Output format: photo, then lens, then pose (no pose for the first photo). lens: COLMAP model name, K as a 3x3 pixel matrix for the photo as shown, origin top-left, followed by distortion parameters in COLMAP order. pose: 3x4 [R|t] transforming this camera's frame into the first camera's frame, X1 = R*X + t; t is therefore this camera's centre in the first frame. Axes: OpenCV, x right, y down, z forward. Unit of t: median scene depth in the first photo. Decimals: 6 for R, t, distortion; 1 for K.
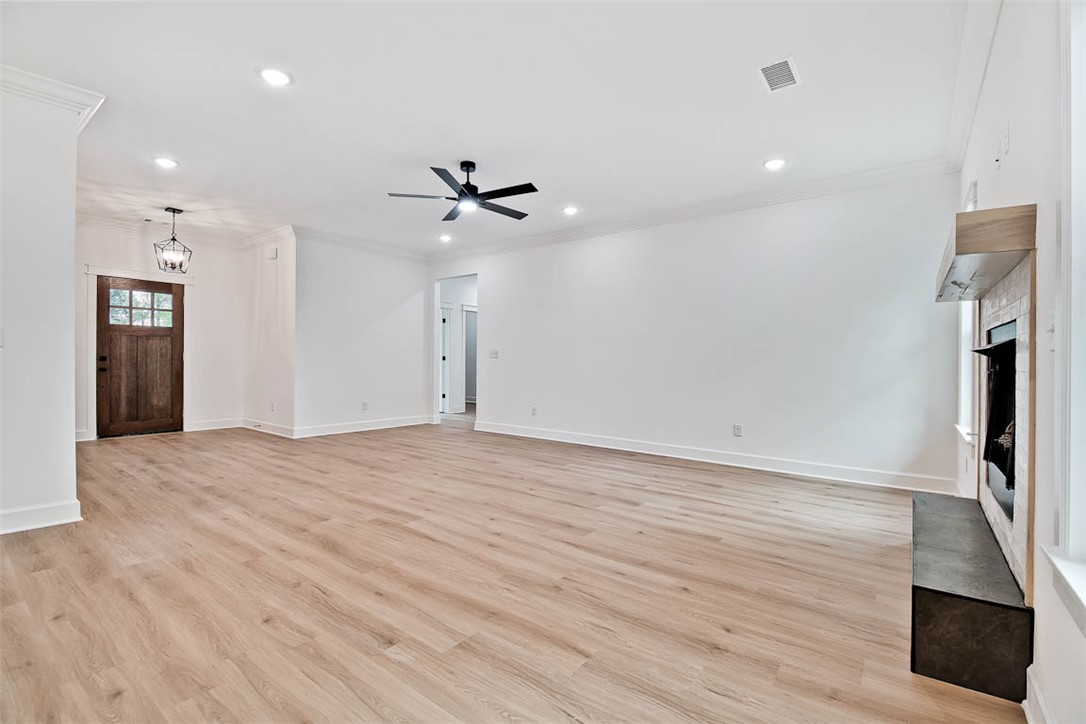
lens RADIAL K [[478.3, 0, 548.5], [0, 478.3, 354.8], [0, 0, 1]] dist [-0.005228, -0.010362]
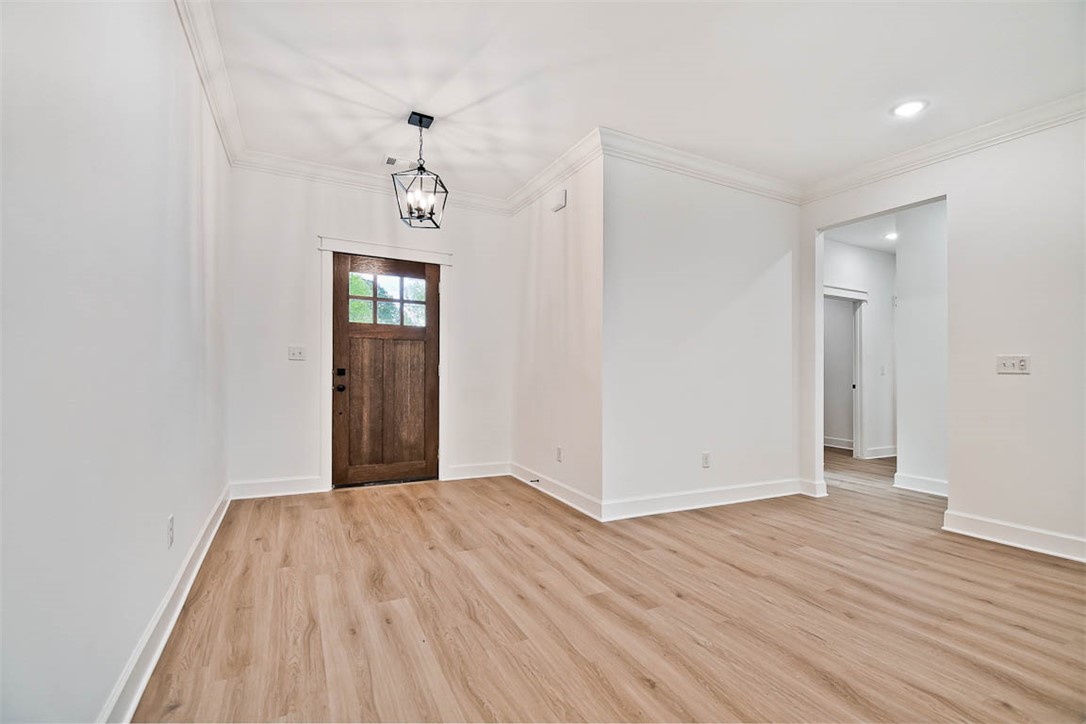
lens RADIAL K [[471.1, 0, 545.3], [0, 471.1, 370.0], [0, 0, 1]] dist [0.000700, -0.000137]
pose [[0.899750, 0.008429, -0.436324, -0.354752], [-0.003356, 0.999918, 0.012398, -0.004614], [0.436392, -0.009691, 0.899704, 0.483495]]
